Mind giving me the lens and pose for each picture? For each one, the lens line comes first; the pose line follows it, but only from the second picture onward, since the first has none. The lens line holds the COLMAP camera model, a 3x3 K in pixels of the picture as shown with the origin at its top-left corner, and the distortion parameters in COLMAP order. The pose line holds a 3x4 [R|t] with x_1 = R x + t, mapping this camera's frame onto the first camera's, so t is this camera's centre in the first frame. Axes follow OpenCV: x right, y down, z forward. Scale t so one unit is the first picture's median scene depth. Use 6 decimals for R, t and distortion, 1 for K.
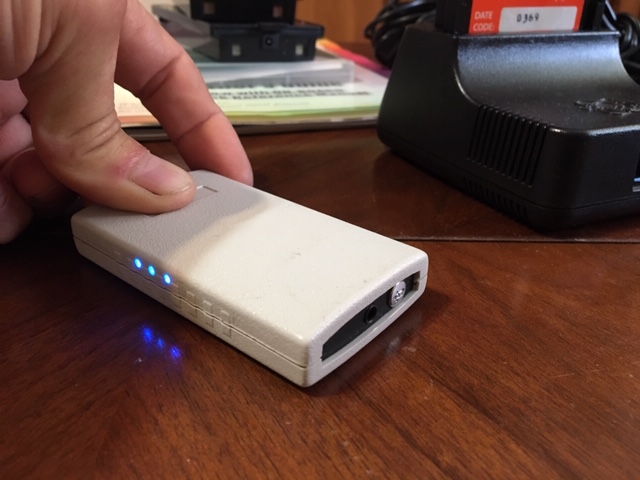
lens RADIAL K [[549.6, 0, 320.0], [0, 549.6, 240.0], [0, 0, 1]] dist [0.002158, -0.061686]
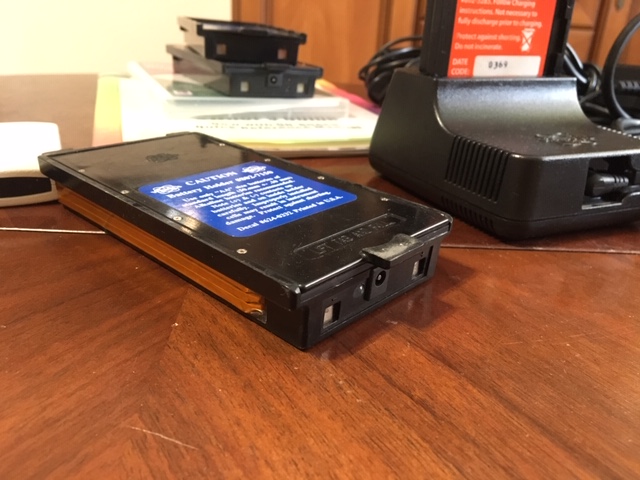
lens RADIAL K [[549.6, 0, 320.0], [0, 549.6, 240.0], [0, 0, 1]] dist [0.002158, -0.061686]
pose [[0.999654, 0.020789, 0.016146, -0.015004], [-0.019642, 0.997479, -0.068196, 0.061931], [-0.017523, 0.067855, 0.997541, -0.155356]]
